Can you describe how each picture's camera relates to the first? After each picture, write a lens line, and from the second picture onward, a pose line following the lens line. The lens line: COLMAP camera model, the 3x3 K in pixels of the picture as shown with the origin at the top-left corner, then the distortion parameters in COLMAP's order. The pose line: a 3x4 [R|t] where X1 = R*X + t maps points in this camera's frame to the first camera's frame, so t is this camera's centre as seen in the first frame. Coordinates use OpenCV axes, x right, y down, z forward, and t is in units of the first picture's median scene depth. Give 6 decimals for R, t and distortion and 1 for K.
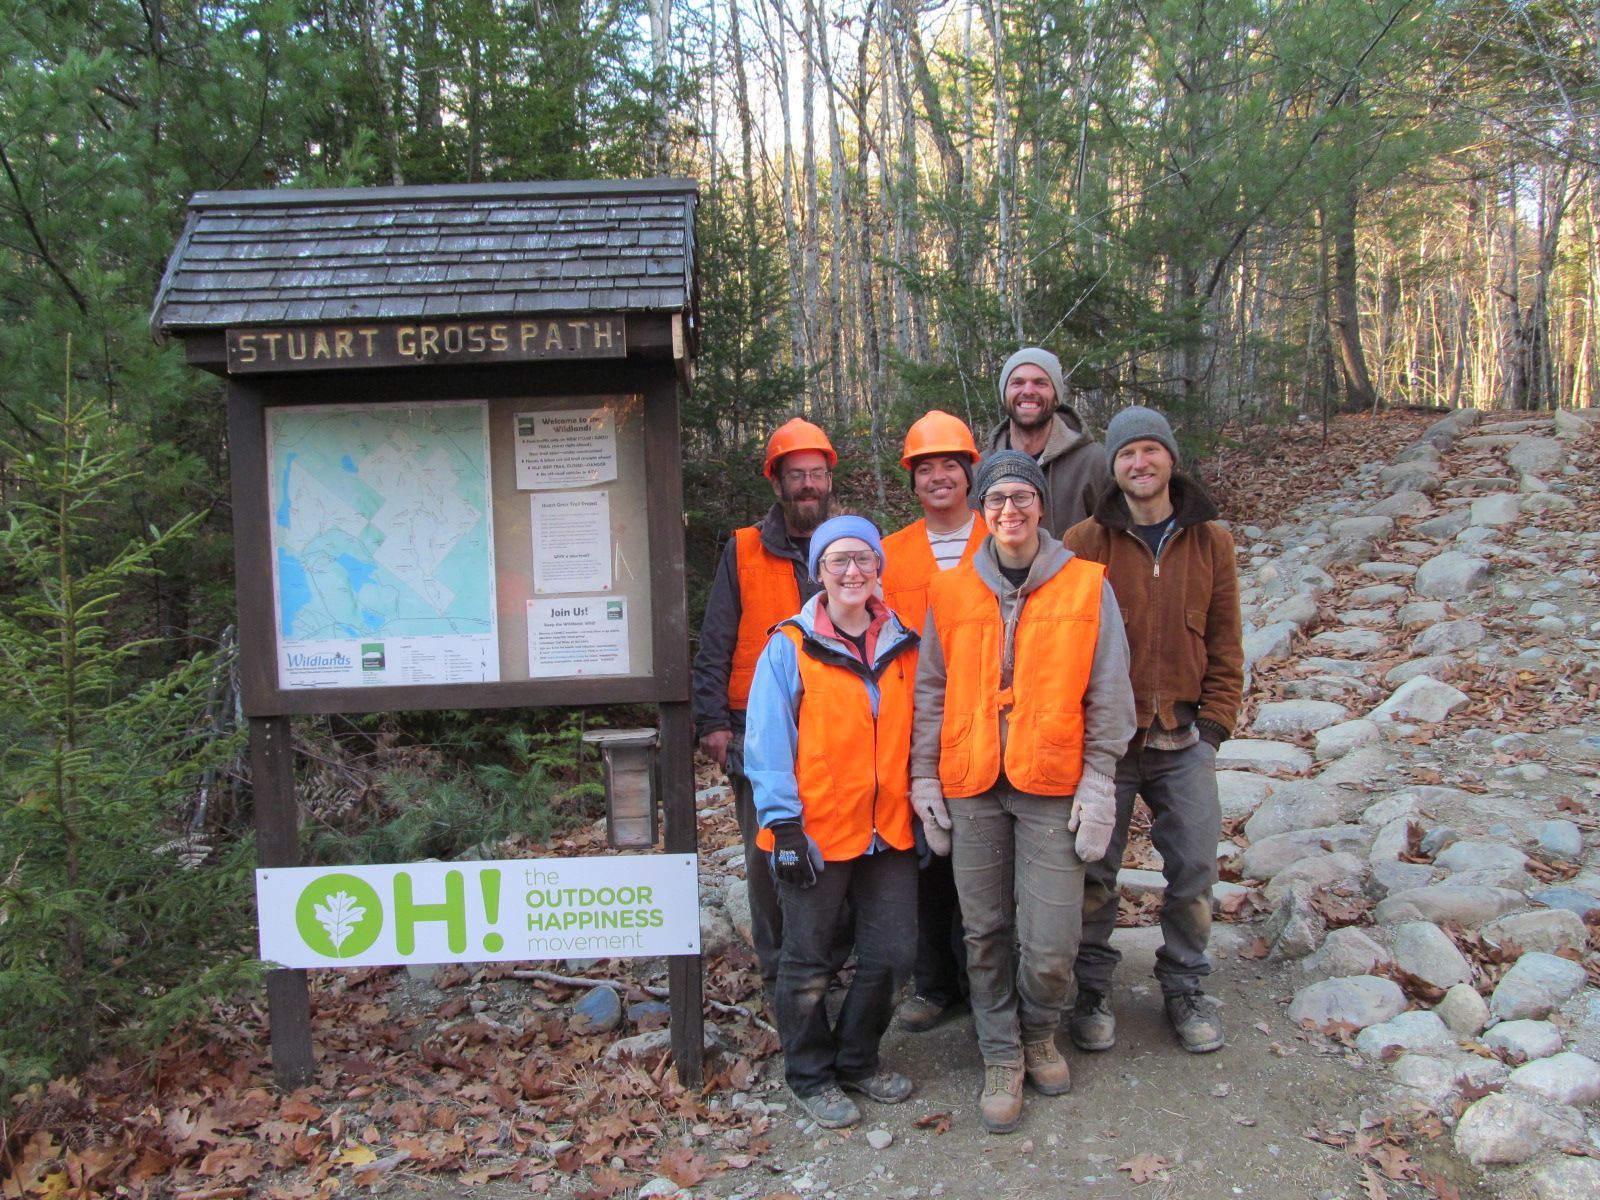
lens RADIAL K [[1304.3, 0, 800.7], [0, 1304.3, 631.6], [0, 0, 1]] dist [-0.059304, 0.004879]
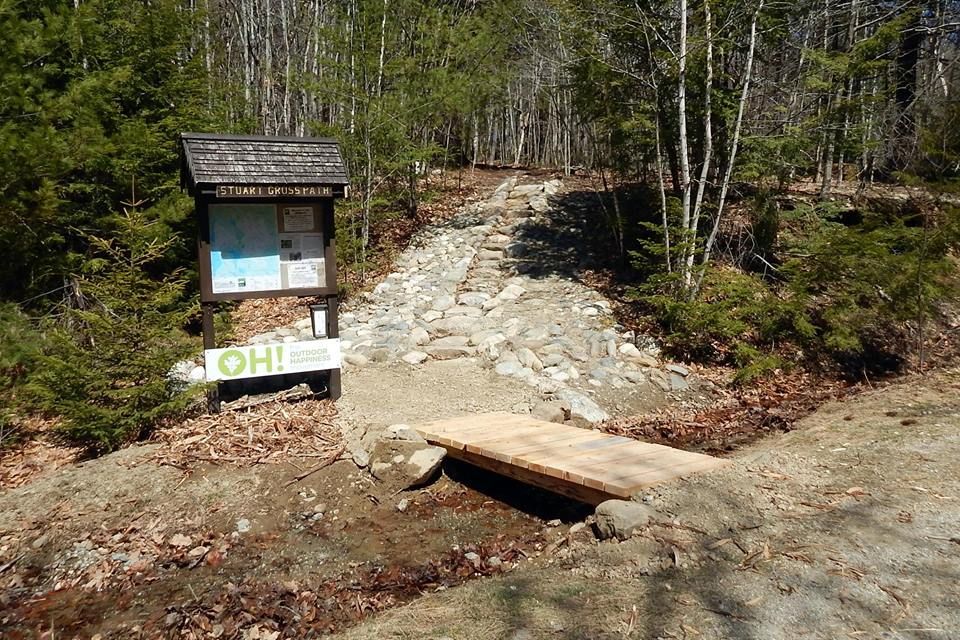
lens RADIAL K [[850.8, 0, 480.0], [0, 850.8, 320.0], [0, 0, 1]] dist [0.000277, 0.000237]
pose [[0.890782, -0.035058, 0.453076, -0.765511], [0.003474, 0.997516, 0.070356, -0.034265], [-0.454417, -0.061098, 0.888691, -1.159700]]
